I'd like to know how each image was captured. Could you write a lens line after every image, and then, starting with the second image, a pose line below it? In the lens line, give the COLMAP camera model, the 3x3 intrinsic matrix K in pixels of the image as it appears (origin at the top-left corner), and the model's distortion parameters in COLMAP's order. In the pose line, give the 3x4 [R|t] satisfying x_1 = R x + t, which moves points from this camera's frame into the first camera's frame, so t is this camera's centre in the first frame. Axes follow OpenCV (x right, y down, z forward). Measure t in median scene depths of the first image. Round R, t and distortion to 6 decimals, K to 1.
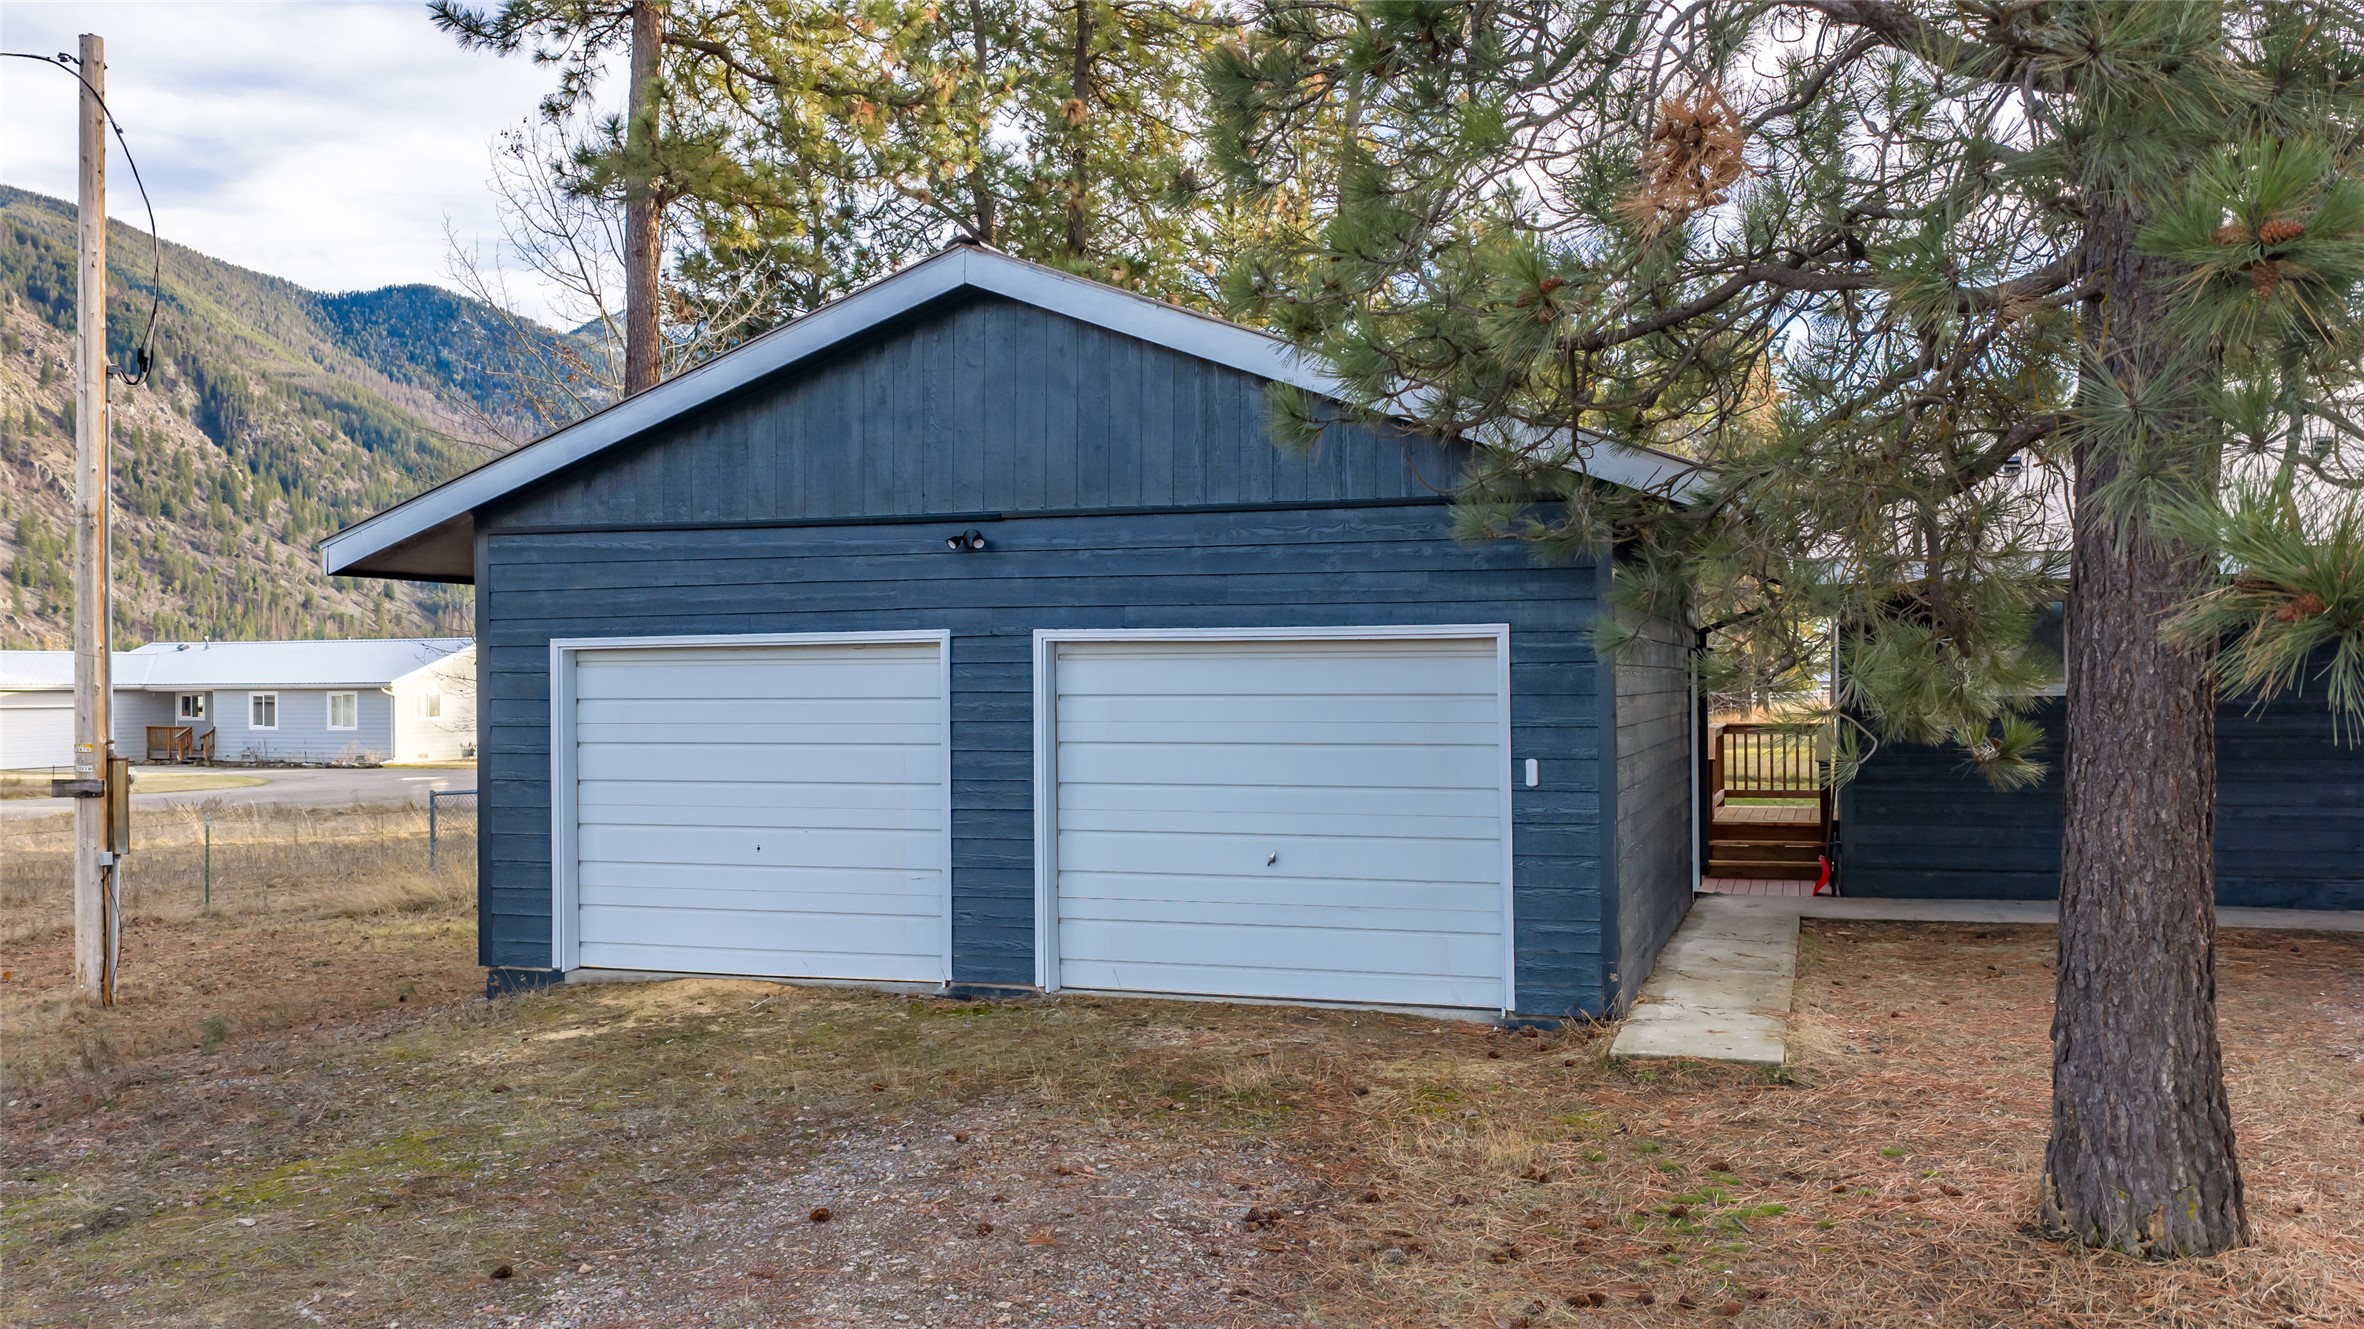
lens RADIAL K [[2058.1, 0, 1118.8], [0, 2058.1, 662.9], [0, 0, 1]] dist [0.052516, -0.093216]
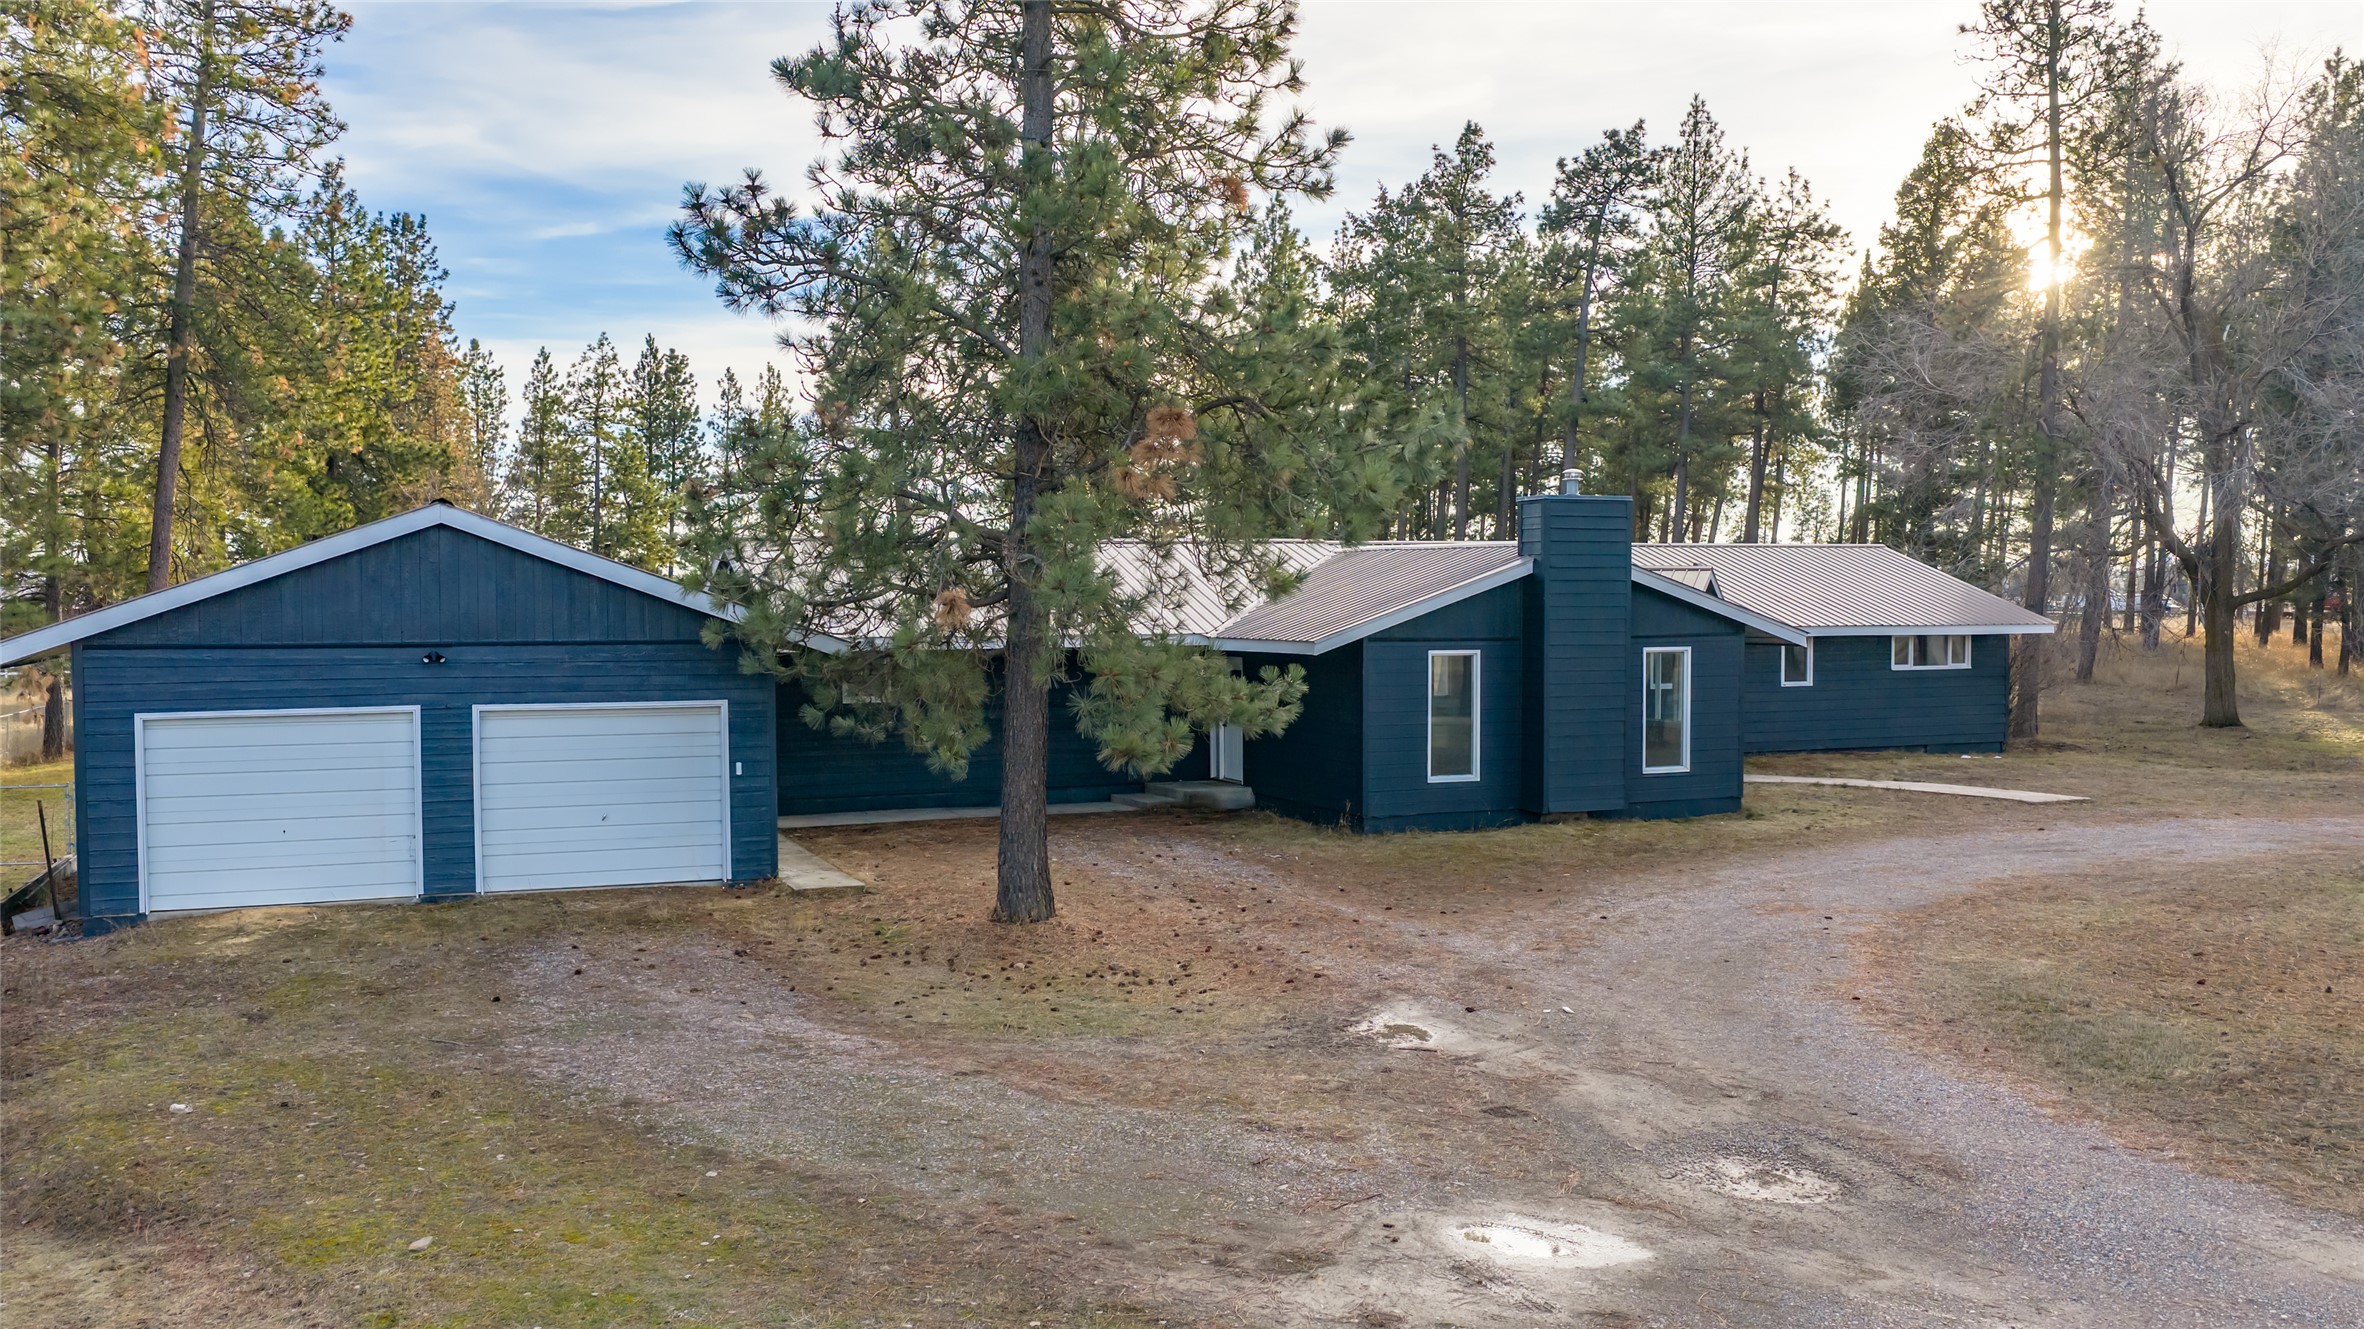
lens RADIAL K [[1889.3, 0, 1182.0], [0, 1889.3, 664.5], [0, 0, 1]] dist [-0.006262, -0.006921]
pose [[0.745913, -0.014695, 0.665881, -0.706276], [-0.003489, 0.999657, 0.025970, -0.100174], [-0.666034, -0.021695, 0.745606, -0.726324]]
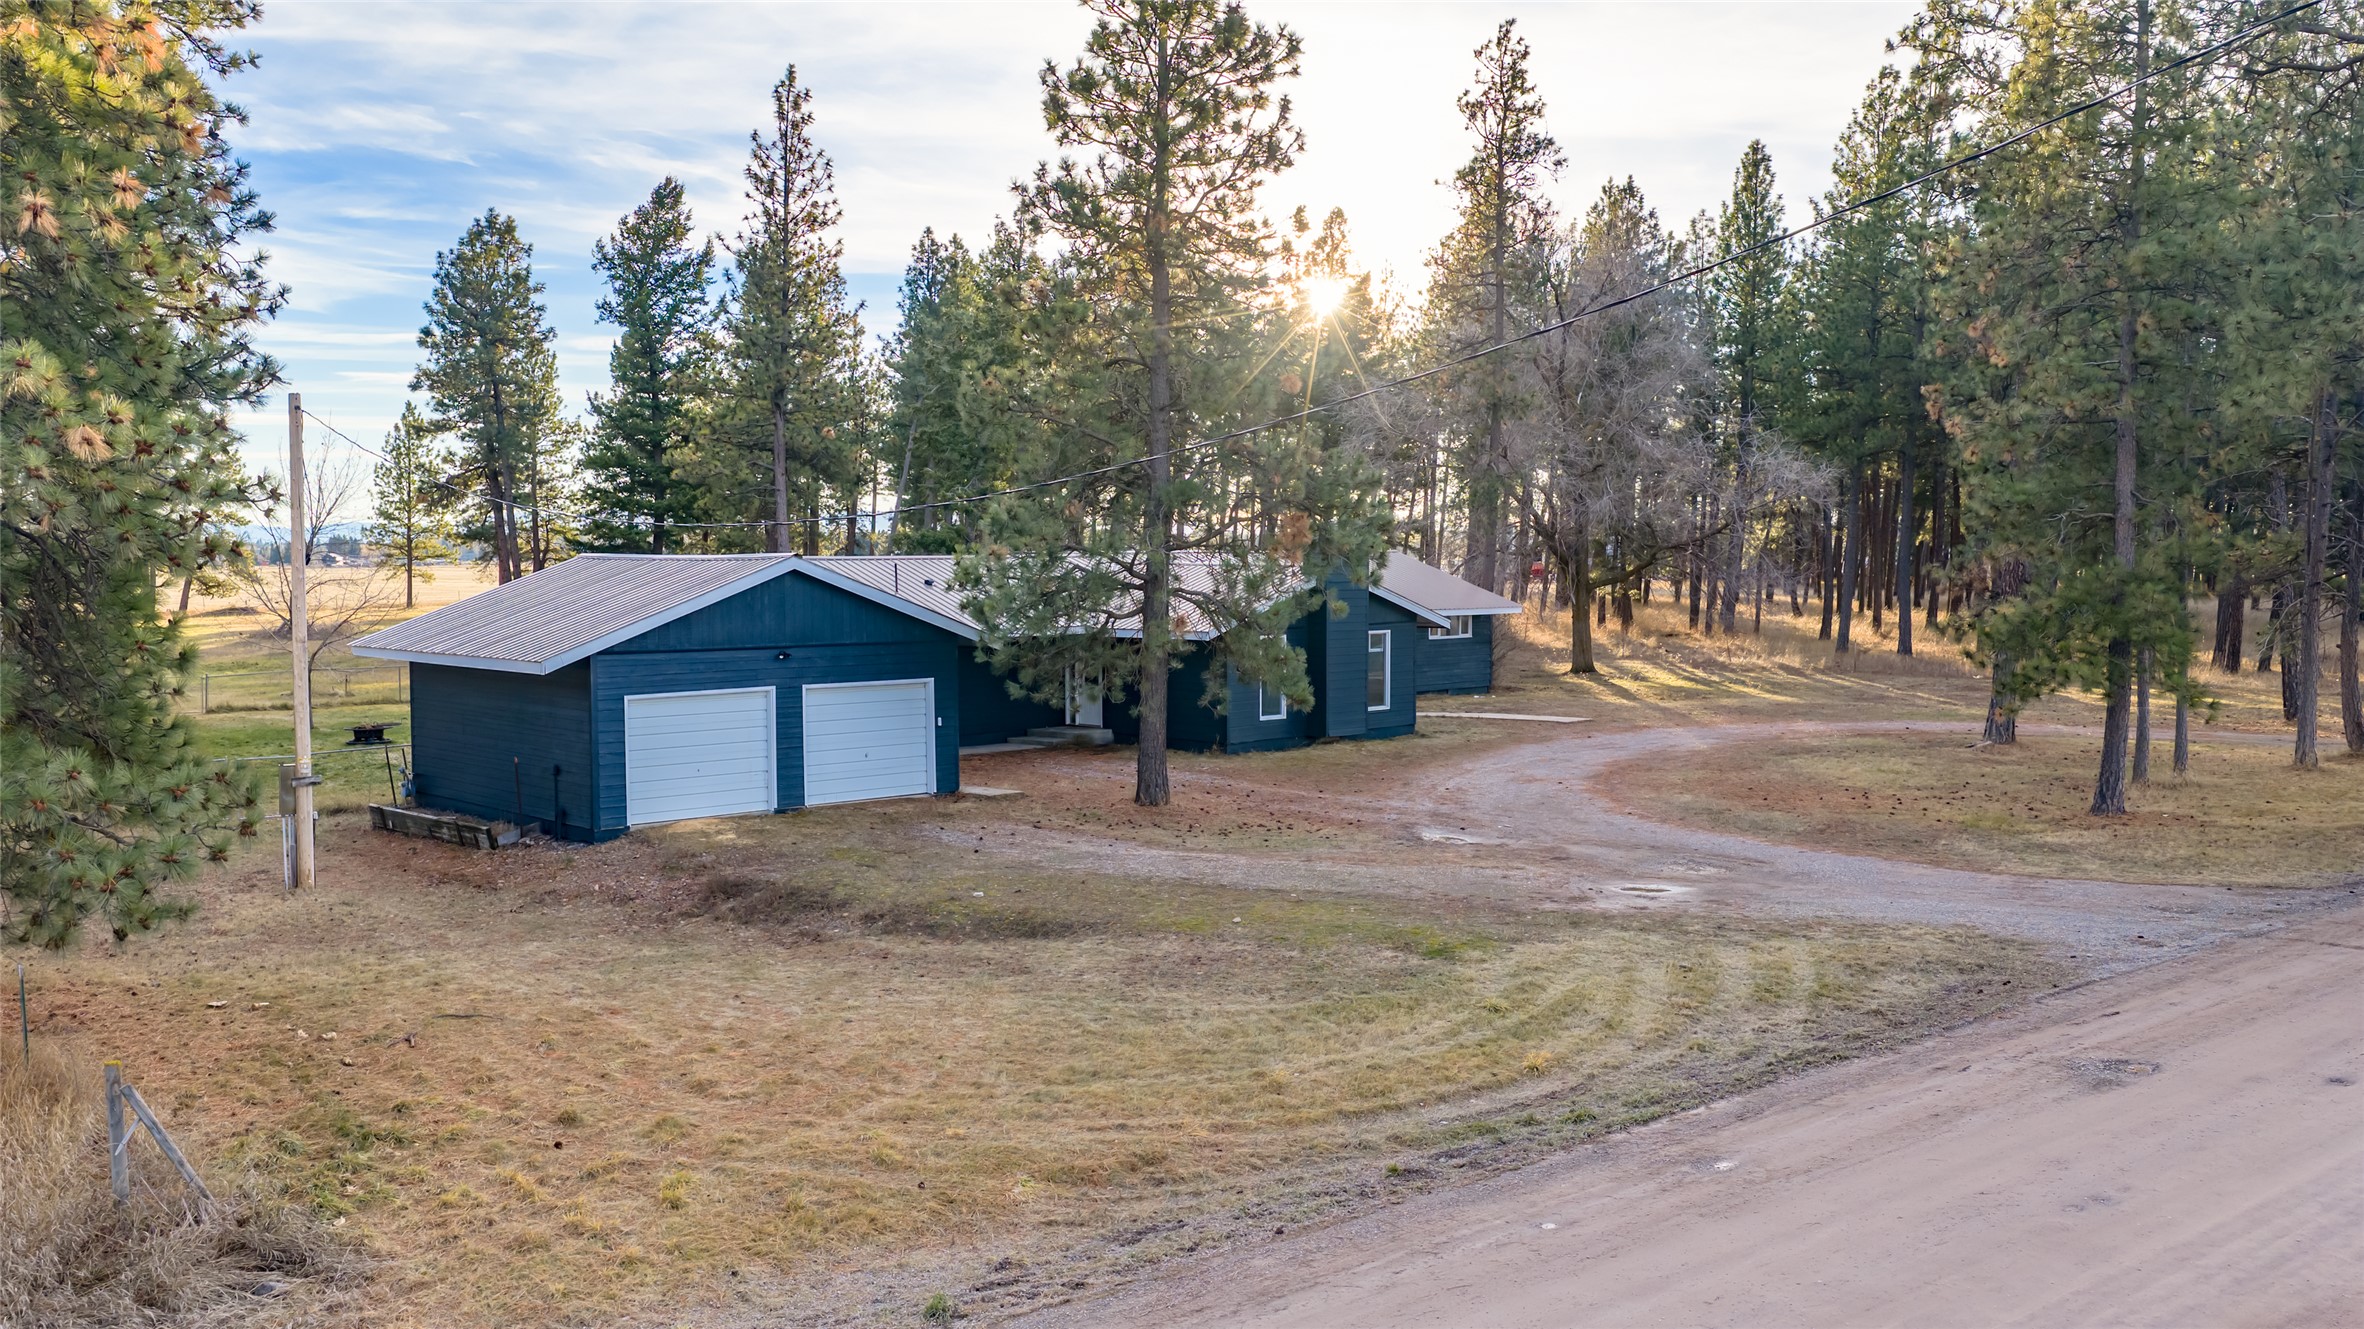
lens RADIAL K [[2058.1, 0, 1118.8], [0, 2058.1, 662.9], [0, 0, 1]] dist [0.052516, -0.093216]
pose [[0.423613, -0.040106, 0.904955, -2.460315], [-0.000378, 0.999011, 0.044451, -0.173404], [-0.905843, -0.019172, 0.423179, -0.627203]]
